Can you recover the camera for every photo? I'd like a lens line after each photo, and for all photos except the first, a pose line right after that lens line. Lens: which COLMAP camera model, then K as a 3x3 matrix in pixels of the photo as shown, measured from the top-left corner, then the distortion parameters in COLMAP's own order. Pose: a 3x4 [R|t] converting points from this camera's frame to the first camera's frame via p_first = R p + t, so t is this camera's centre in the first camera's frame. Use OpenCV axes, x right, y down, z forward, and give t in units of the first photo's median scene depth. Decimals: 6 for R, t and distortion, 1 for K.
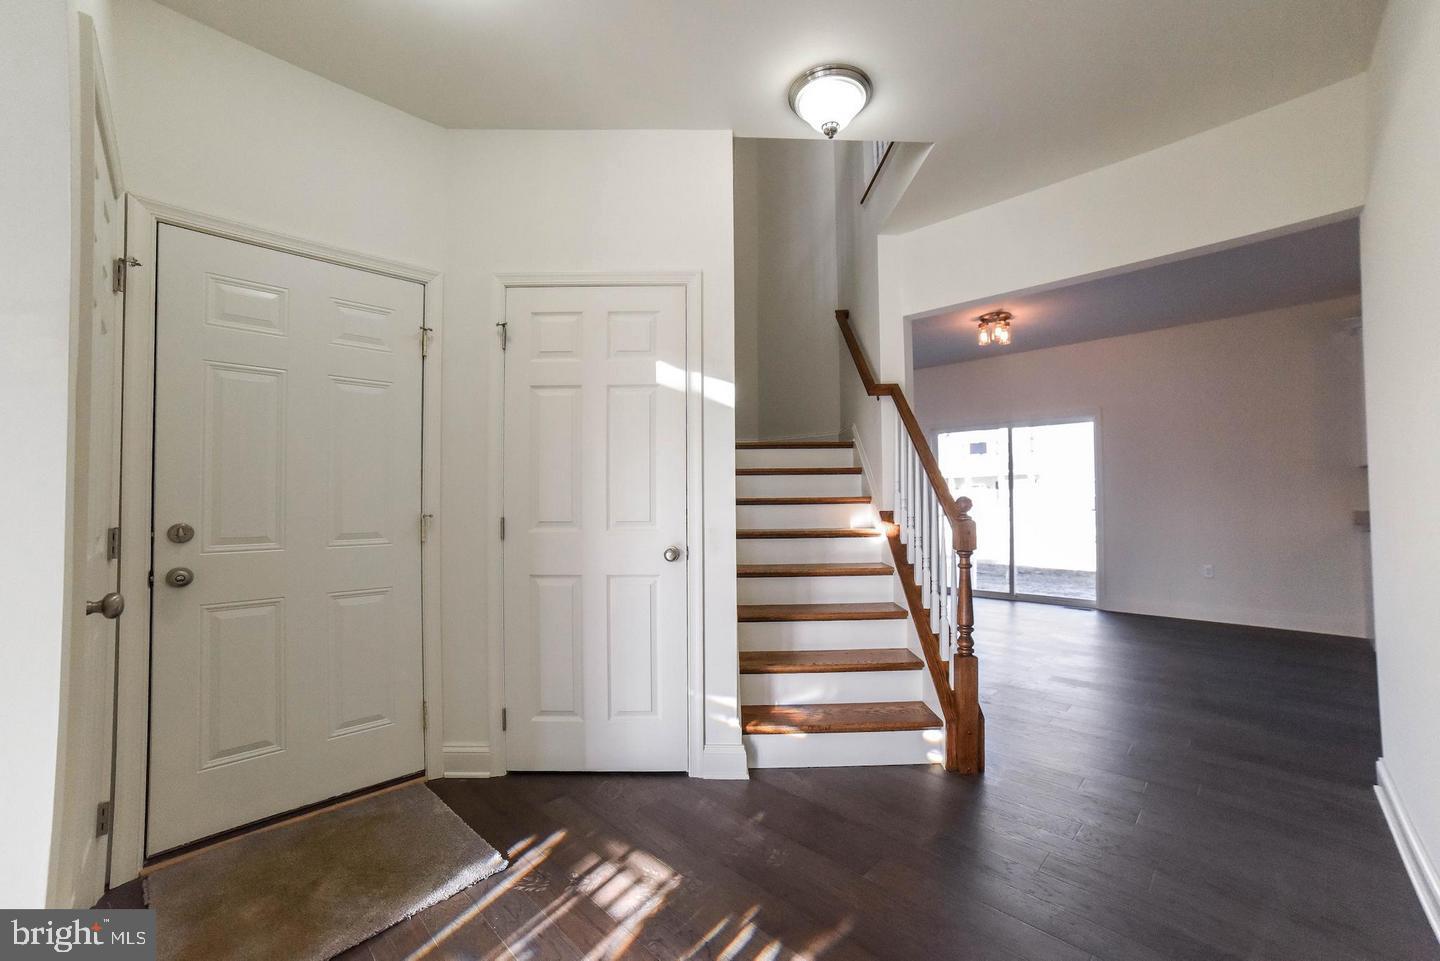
lens RADIAL K [[571.8, 0, 724.0], [0, 571.8, 487.8], [0, 0, 1]] dist [-0.079620, 0.033478]
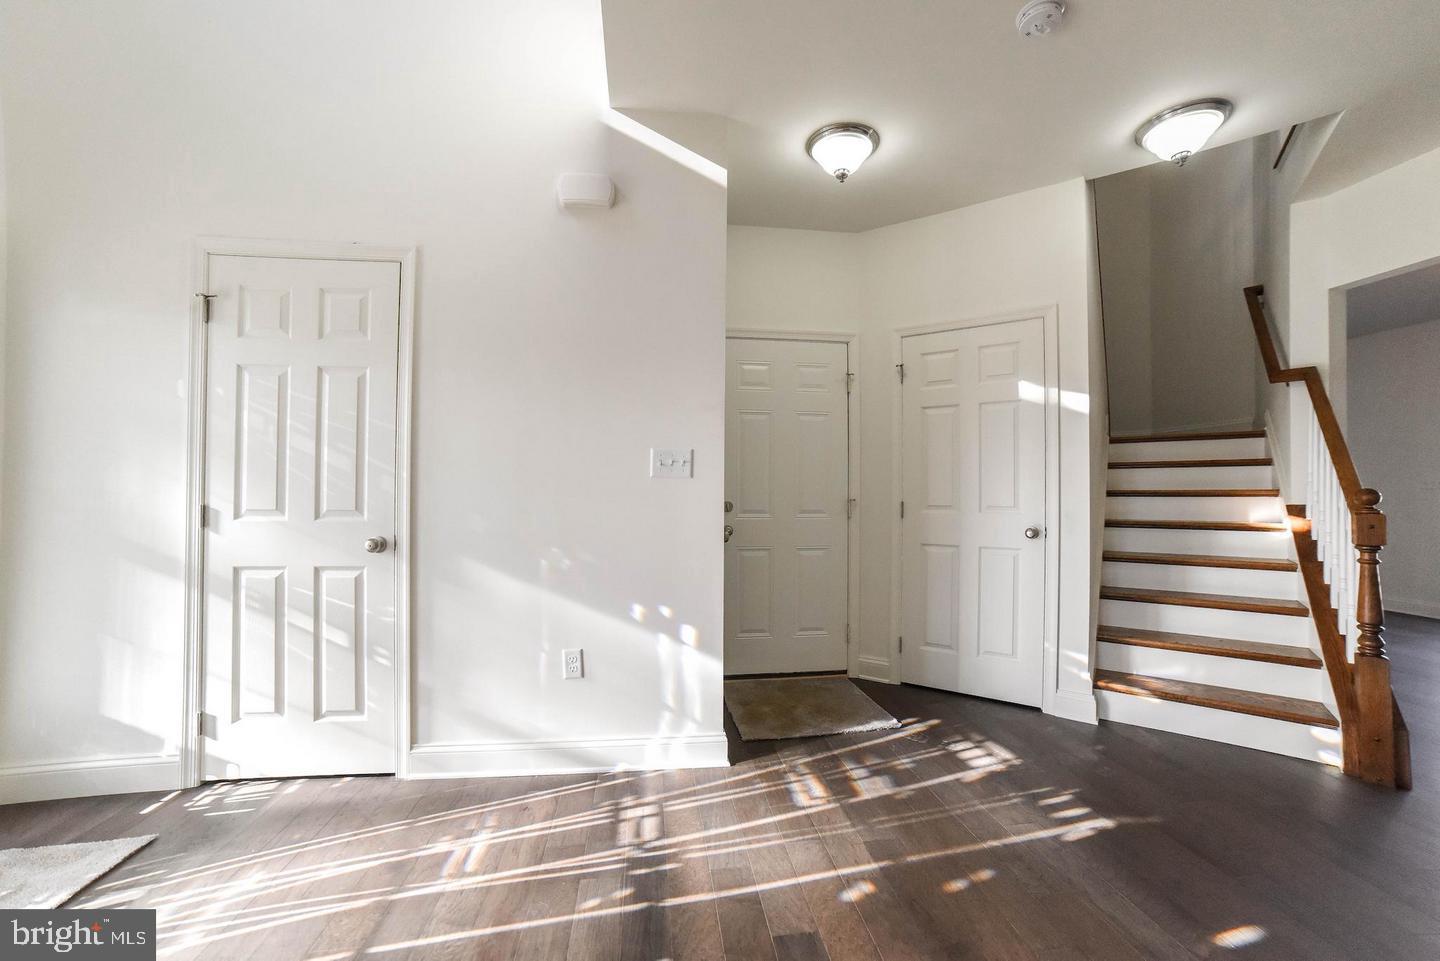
lens RADIAL K [[571.8, 0, 724.0], [0, 571.8, 487.8], [0, 0, 1]] dist [-0.079620, 0.033478]
pose [[0.788163, 0.004938, -0.615447, 0.132394], [0.003013, 0.999925, 0.011881, -0.001352], [0.615459, -0.011219, 0.788089, -0.395270]]
